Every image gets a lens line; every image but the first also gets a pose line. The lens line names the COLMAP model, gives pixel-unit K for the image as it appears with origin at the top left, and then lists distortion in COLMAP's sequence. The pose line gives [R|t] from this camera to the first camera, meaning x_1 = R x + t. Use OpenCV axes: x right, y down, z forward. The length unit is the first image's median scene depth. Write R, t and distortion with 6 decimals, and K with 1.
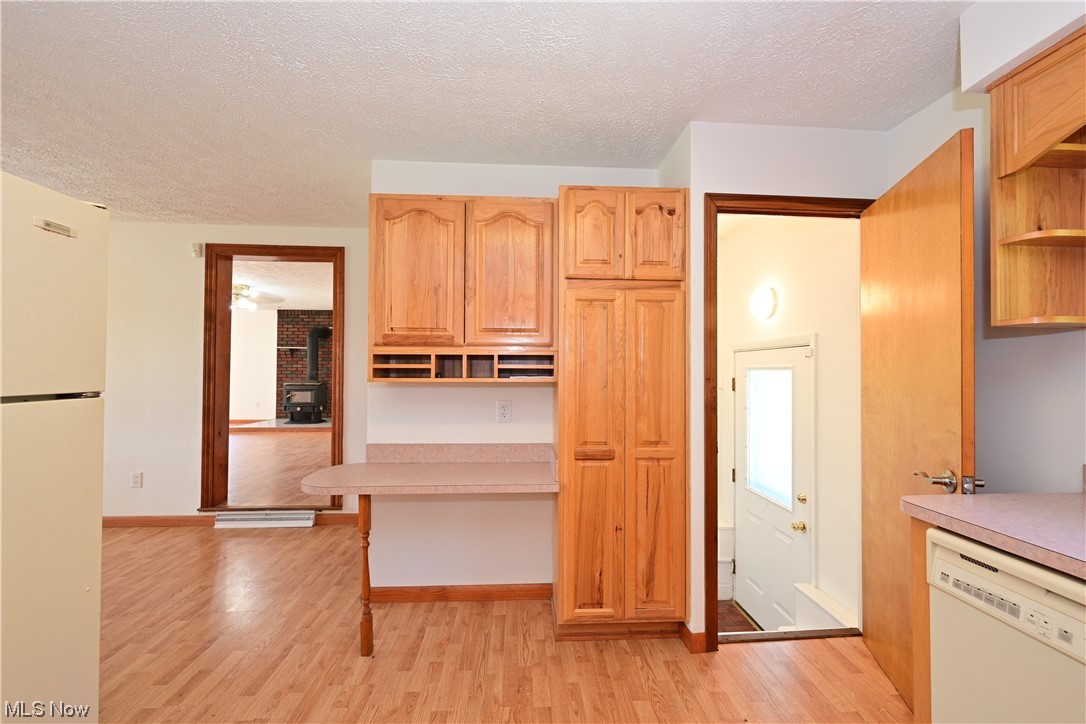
lens RADIAL K [[425.6, 0, 544.3], [0, 425.6, 363.6], [0, 0, 1]] dist [-0.003544, 0.001104]
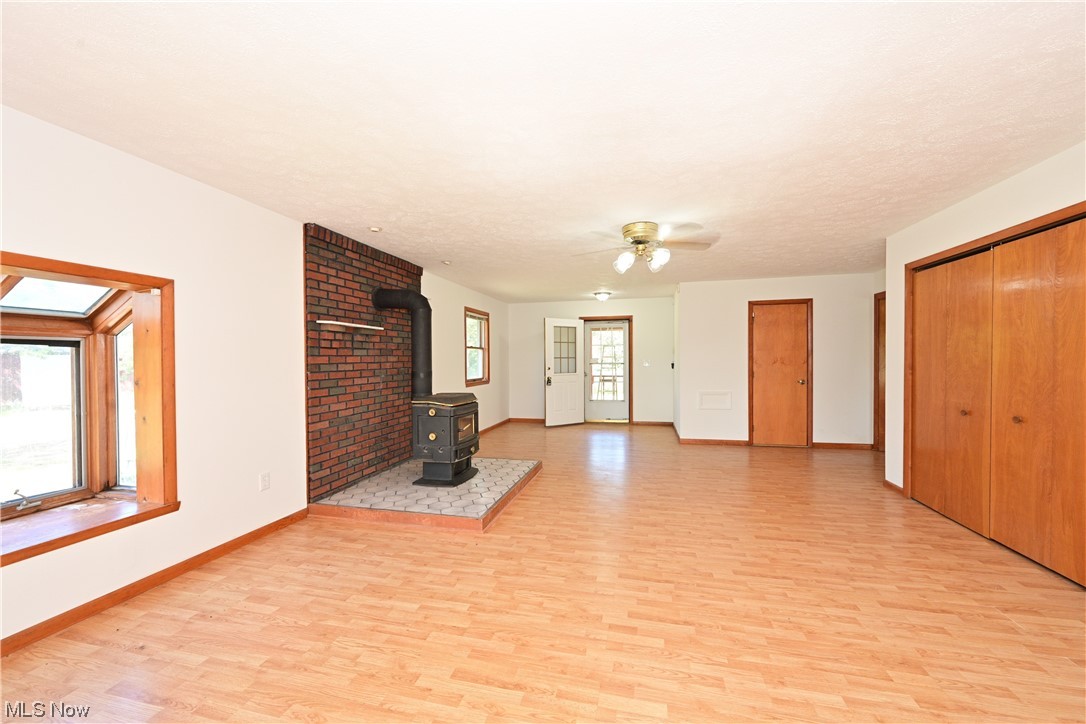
lens RADIAL K [[425.6, 0, 542.5], [0, 425.6, 364.1], [0, 0, 1]] dist [-0.003544, 0.001104]
pose [[0.307896, -0.018018, 0.951249, -4.081871], [-0.006846, 0.999753, 0.021152, -0.036201], [-0.951395, -0.013025, 0.307697, 2.972344]]
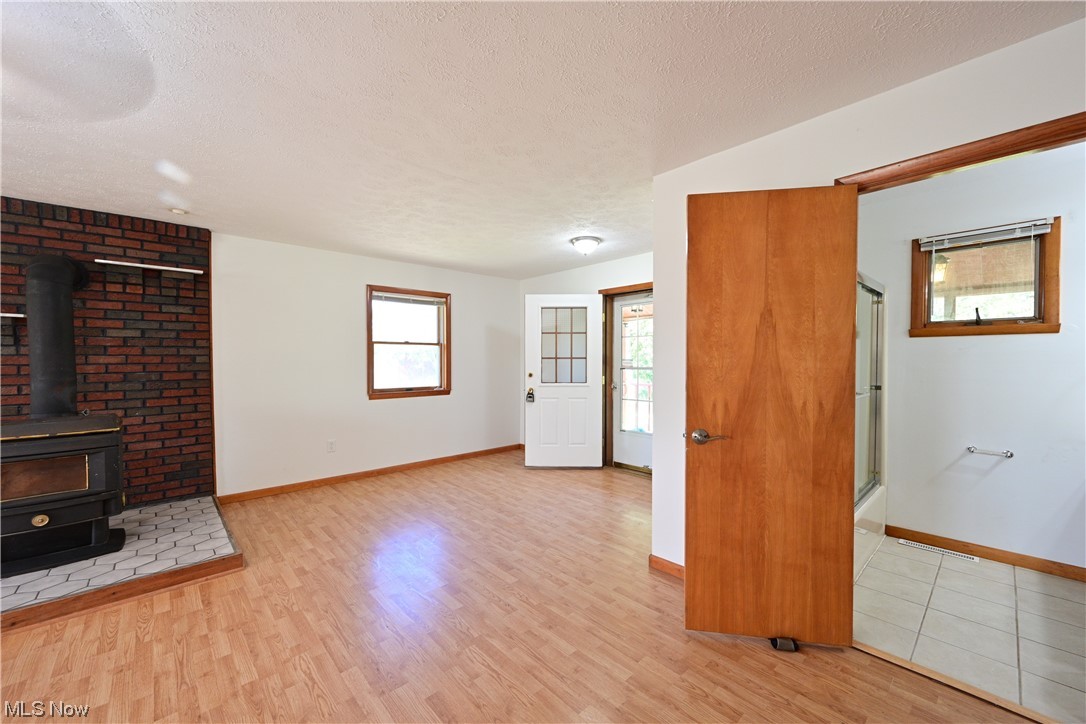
lens RADIAL K [[425.6, 0, 541.1], [0, 425.6, 364.6], [0, 0, 1]] dist [-0.003544, 0.001104]
pose [[0.786617, -0.013997, 0.617283, -1.889439], [-0.005130, 0.999560, 0.029202, -0.046735], [-0.617421, -0.026138, 0.786199, 2.173305]]
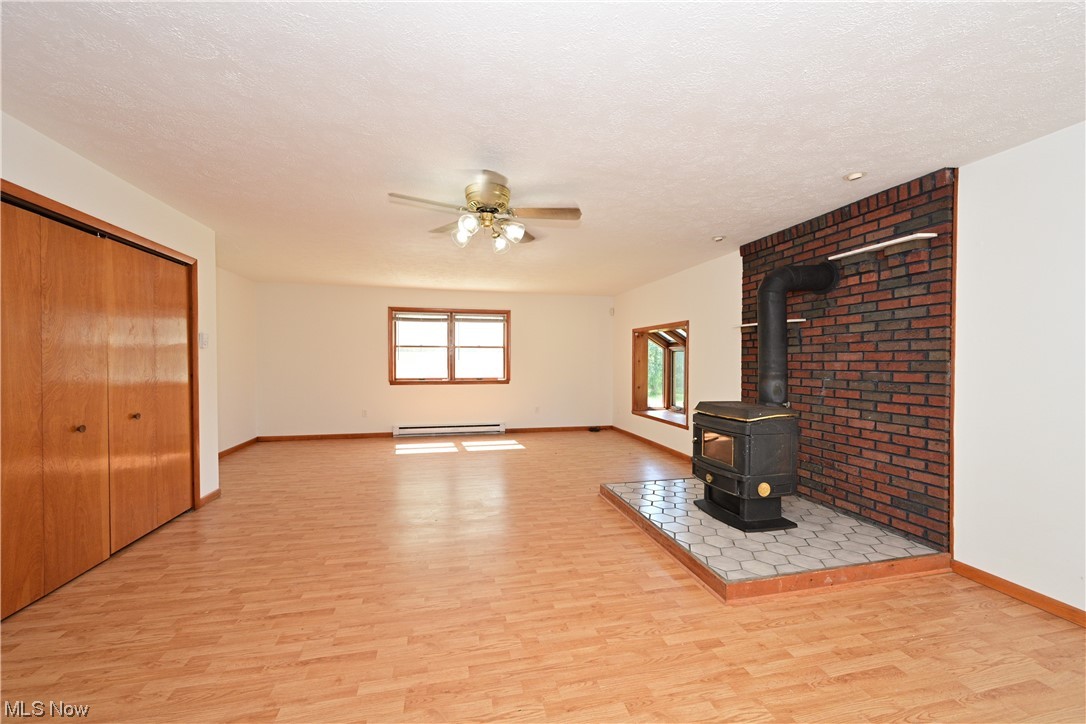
lens RADIAL K [[425.6, 0, 542.8], [0, 425.6, 366.2], [0, 0, 1]] dist [-0.003544, 0.001104]
pose [[0.151627, 0.009050, -0.988396, -0.840183], [0.014039, 0.999838, 0.011308, -0.009242], [0.988338, -0.015591, 0.151475, 3.095674]]
